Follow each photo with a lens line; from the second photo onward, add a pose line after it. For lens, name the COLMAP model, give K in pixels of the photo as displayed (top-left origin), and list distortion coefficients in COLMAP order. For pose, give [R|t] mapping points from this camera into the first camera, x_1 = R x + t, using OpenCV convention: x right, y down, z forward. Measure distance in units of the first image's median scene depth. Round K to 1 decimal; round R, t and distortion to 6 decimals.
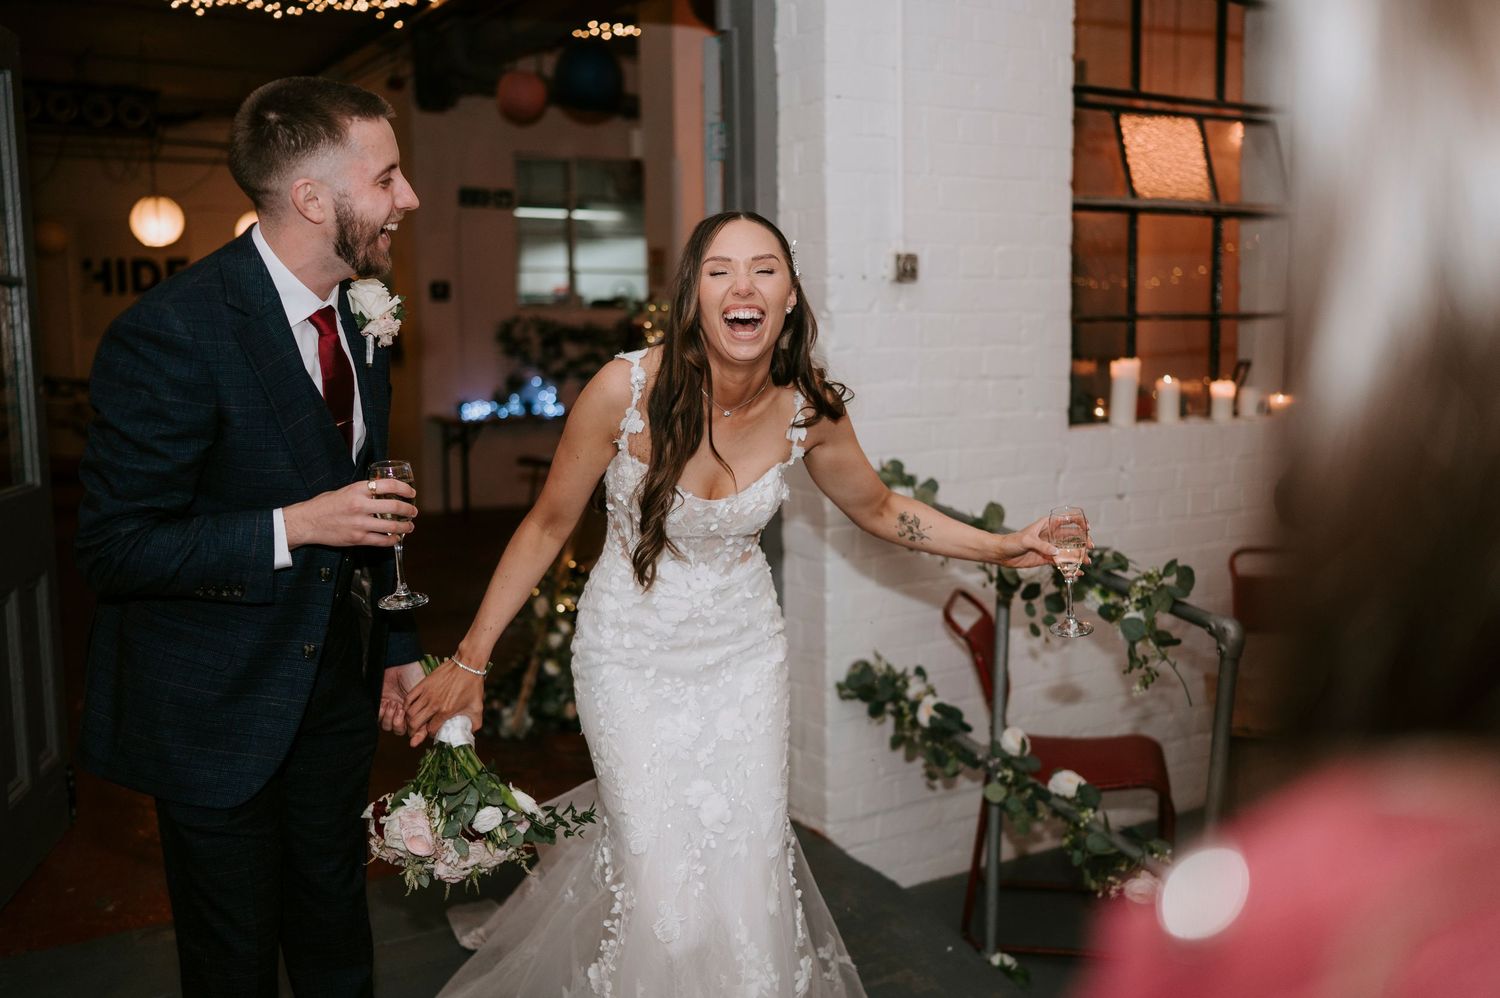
lens RADIAL K [[1455.7, 0, 752.6], [0, 1455.7, 508.9], [0, 0, 1]] dist [0.004087, 0.024867]
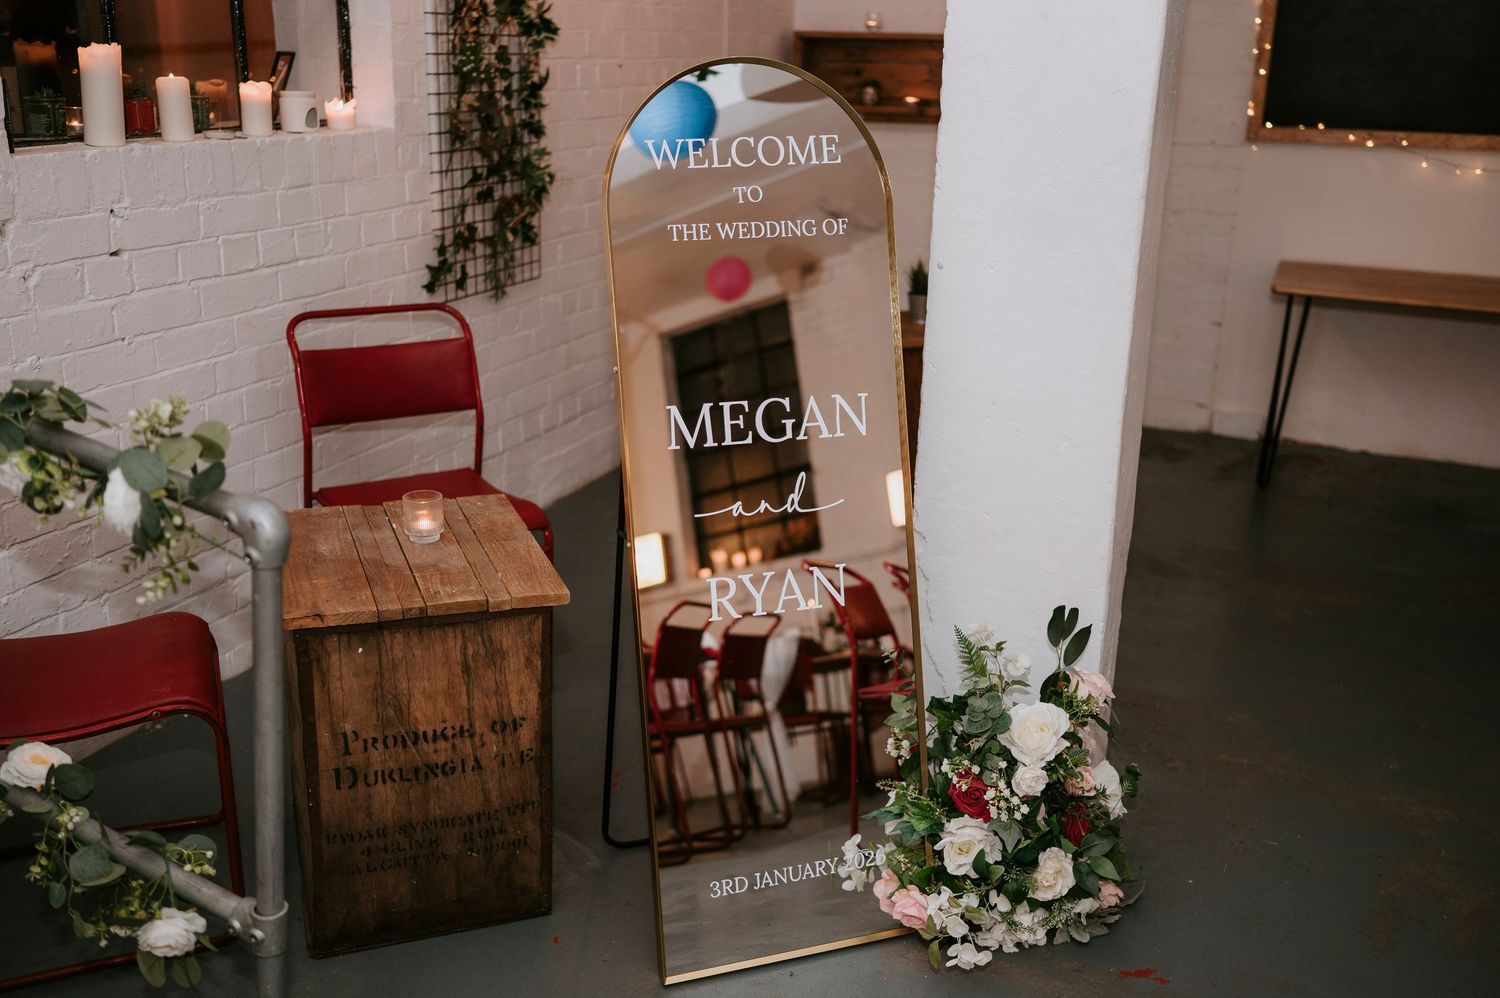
lens RADIAL K [[1432.7, 0, 754.0], [0, 1432.7, 497.7], [0, 0, 1]] dist [0.006388, 0.003374]
pose [[0.821238, -0.143633, 0.552212, 0.121433], [0.029964, 0.977319, 0.209644, -0.030916], [-0.569799, -0.155621, 0.806915, 0.295845]]
